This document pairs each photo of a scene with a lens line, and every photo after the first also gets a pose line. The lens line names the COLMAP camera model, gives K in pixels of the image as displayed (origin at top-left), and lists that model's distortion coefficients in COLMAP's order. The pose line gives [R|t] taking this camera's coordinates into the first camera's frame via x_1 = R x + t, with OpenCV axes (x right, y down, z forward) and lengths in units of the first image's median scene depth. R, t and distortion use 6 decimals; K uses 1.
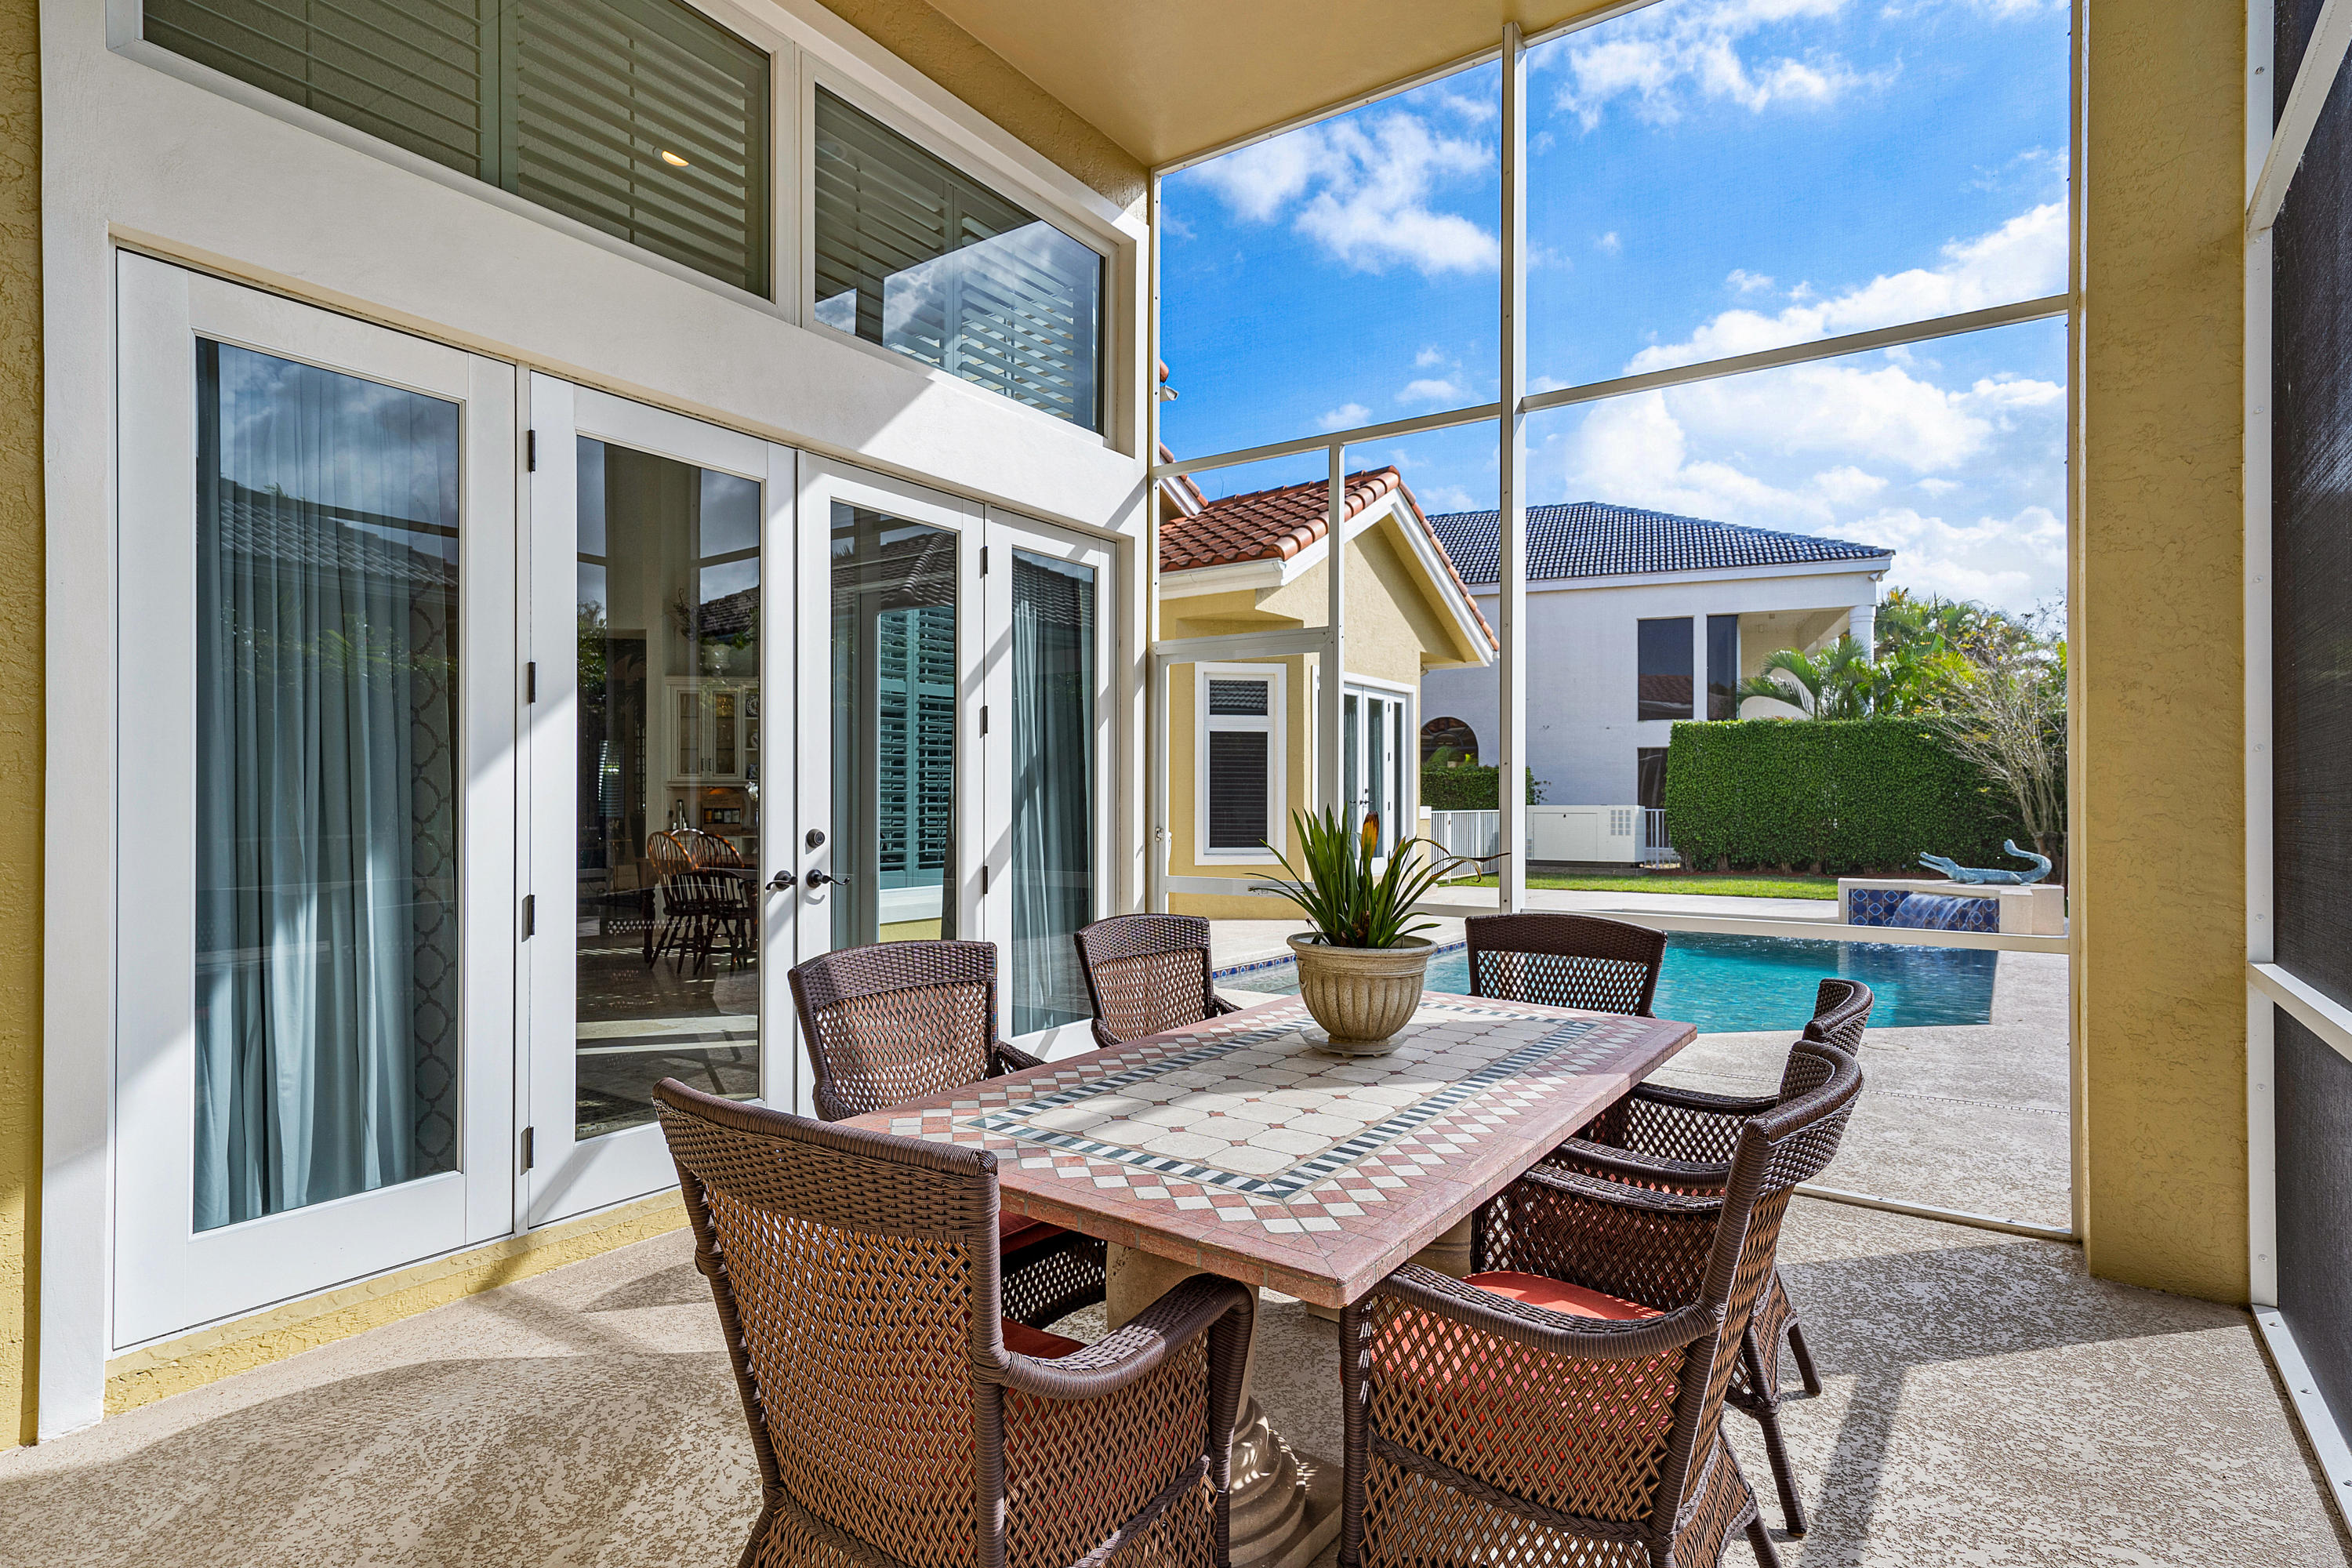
lens RADIAL K [[1177.7, 0, 1186.1], [0, 1177.7, 785.2], [0, 0, 1]] dist [-0.003568, 0.002833]
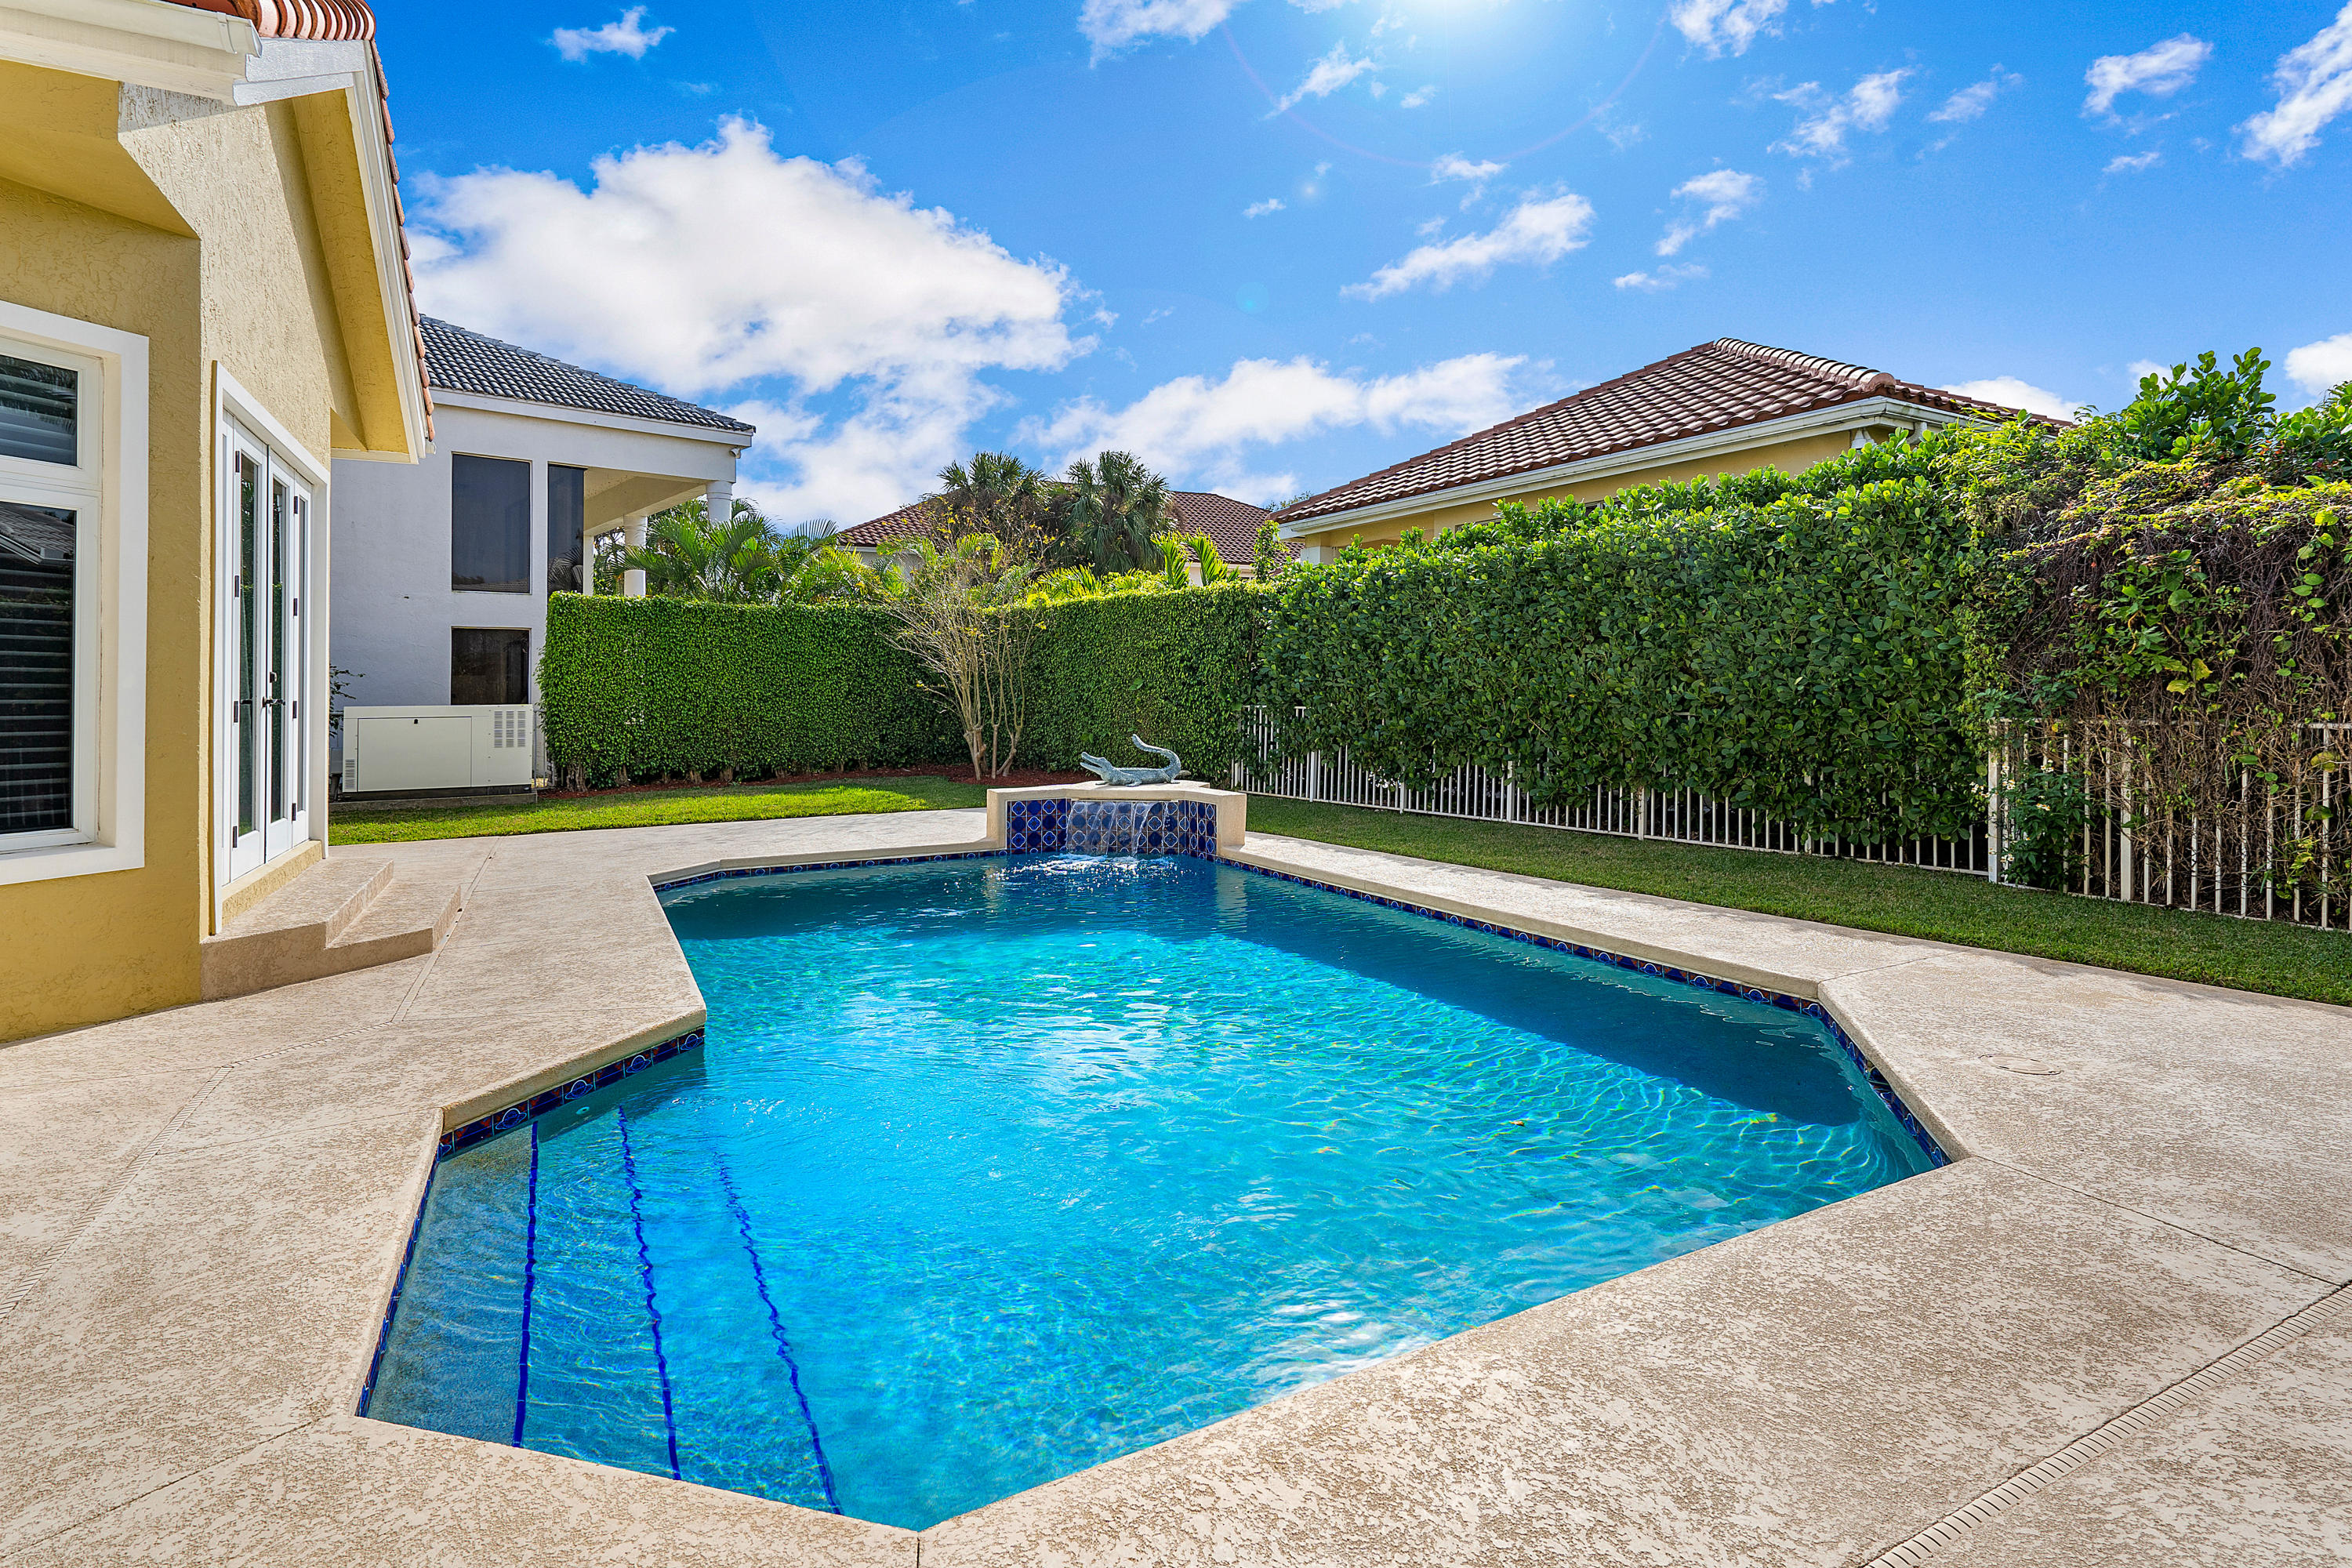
lens RADIAL K [[1149.2, 0, 1169.9], [0, 1149.2, 681.7], [0, 0, 1]] dist [0.002517, -0.000036]
pose [[0.456956, 0.005962, 0.889470, -0.079790], [-0.003378, 0.999982, -0.004967, 0.007209], [-0.889483, -0.000735, 0.456968, 0.454422]]
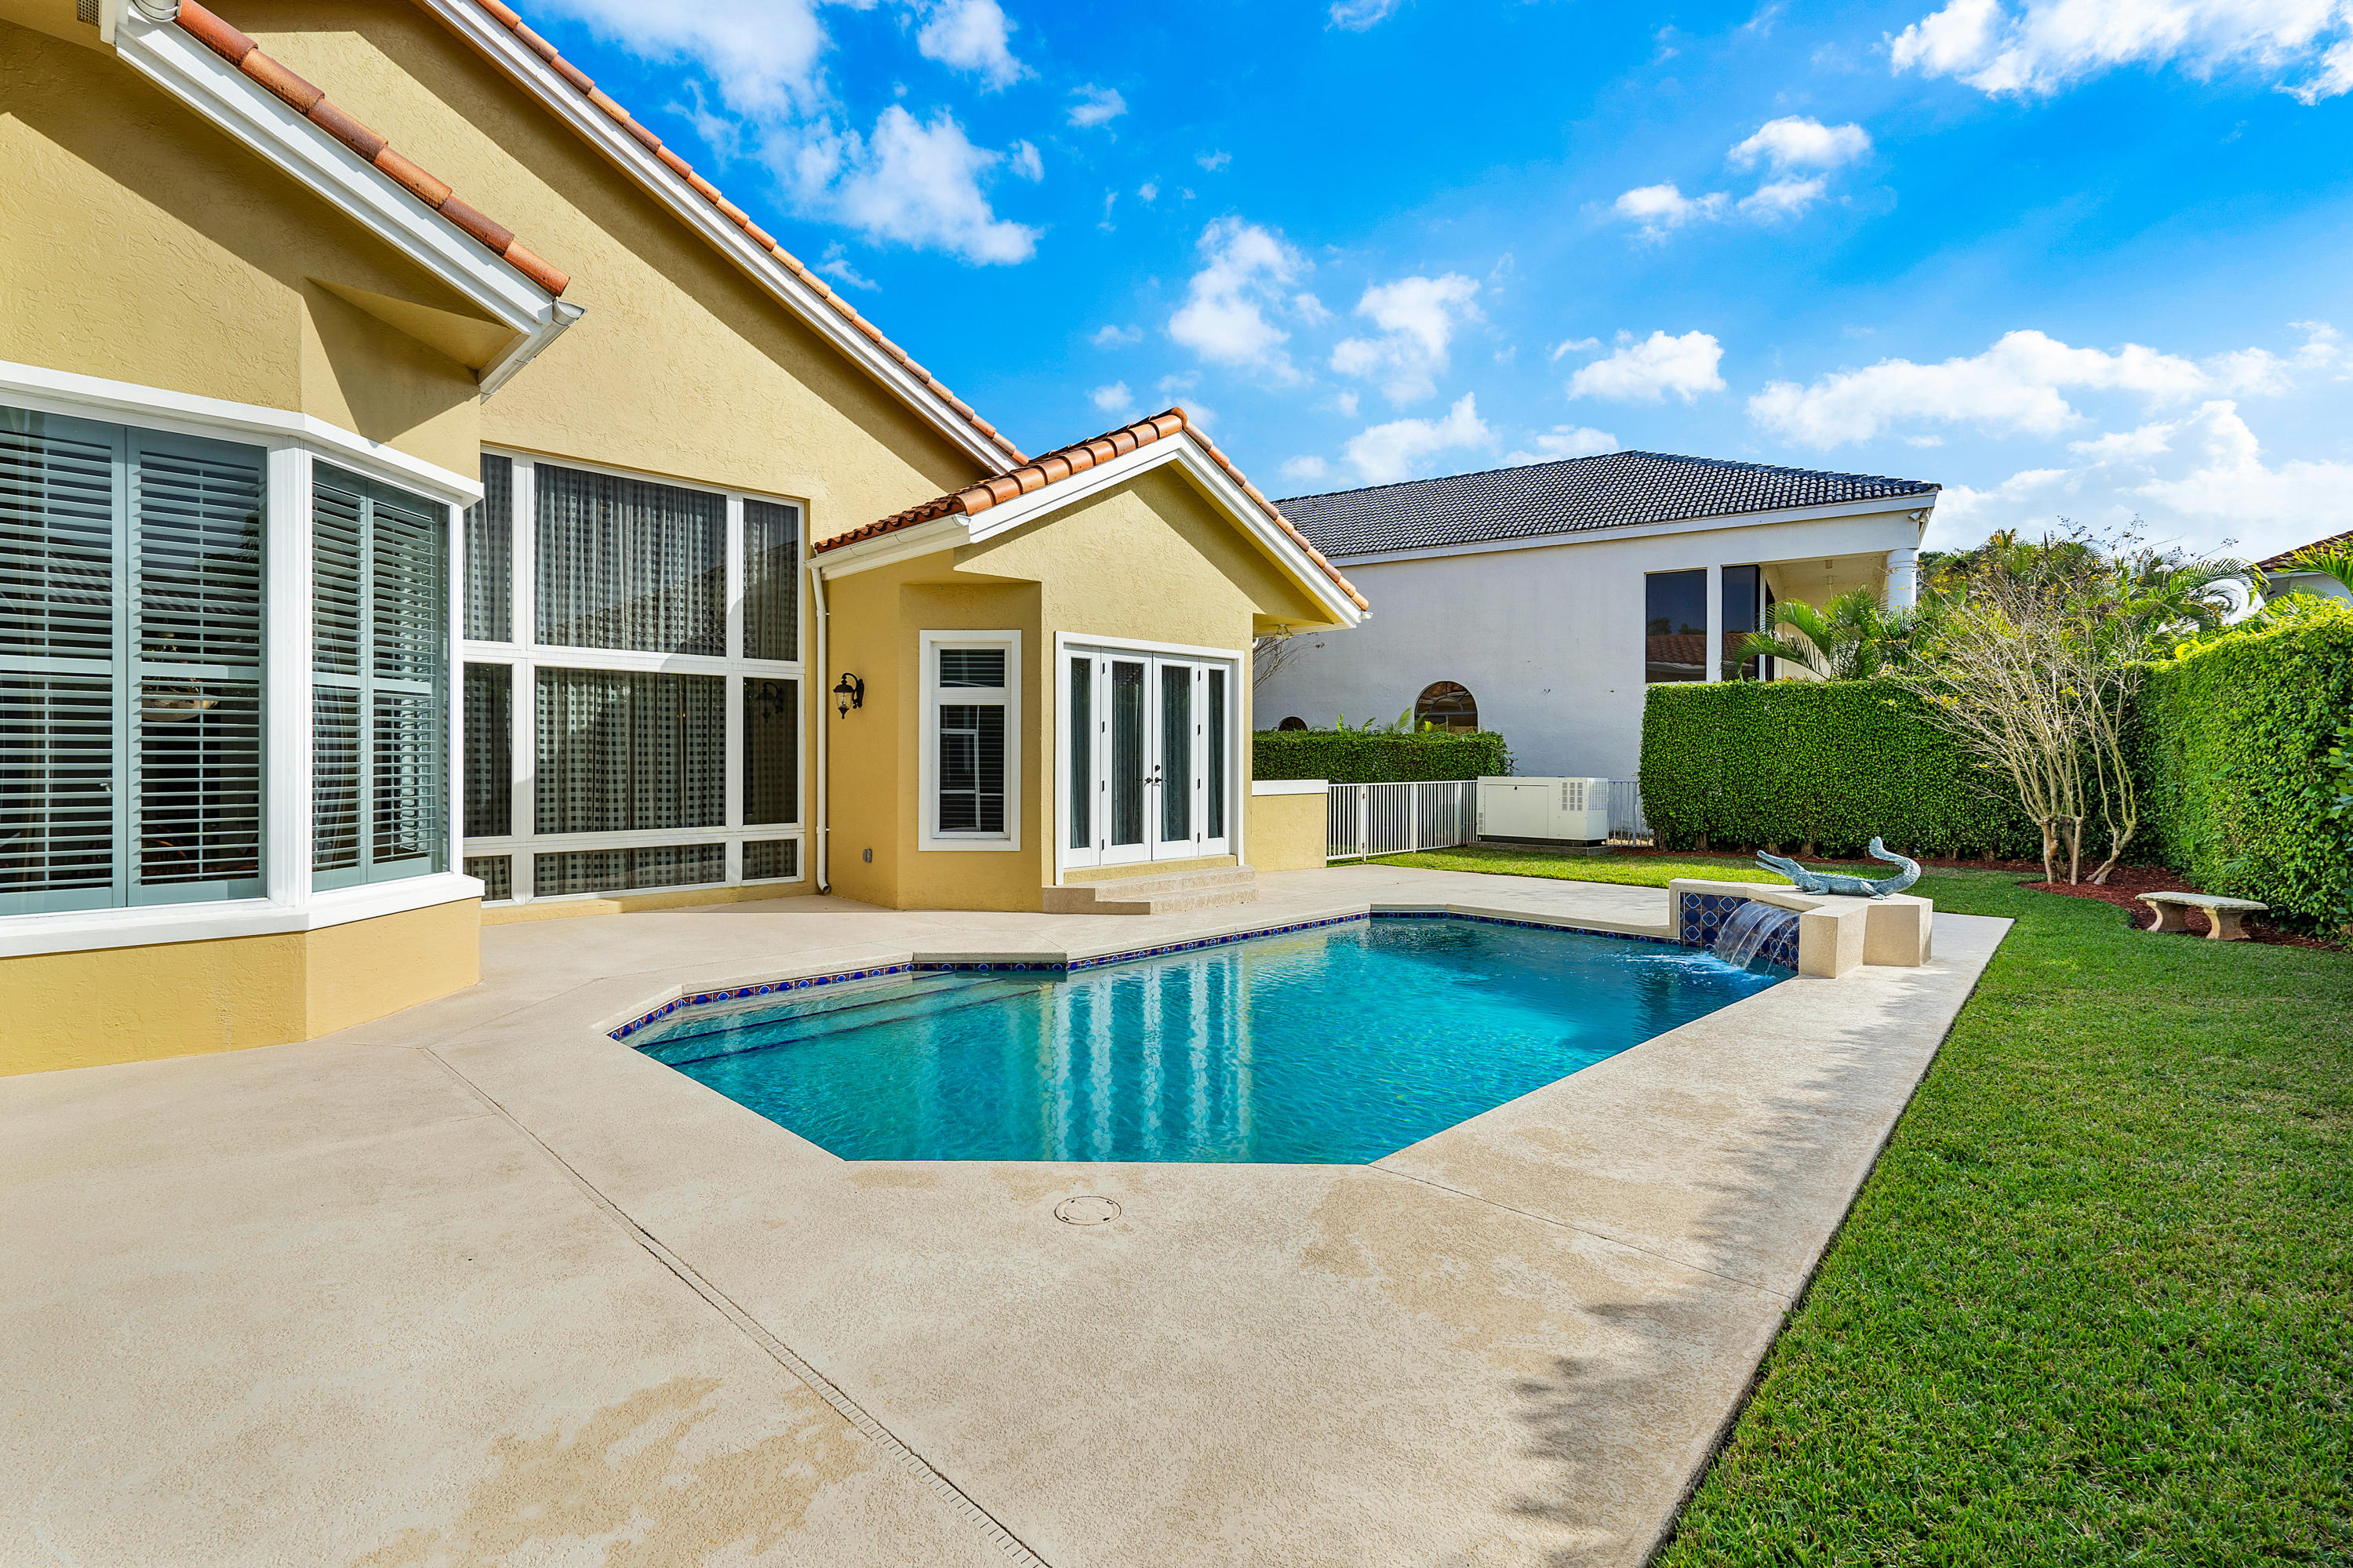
lens RADIAL K [[1083.4, 0, 1194.6], [0, 1083.4, 751.1], [0, 0, 1]] dist [-0.001920, -0.000293]
pose [[0.984115, 0.000376, -0.177531, 0.308889], [0.000959, 0.999972, 0.007433, -0.013439], [0.177529, -0.007485, 0.984087, 0.169996]]
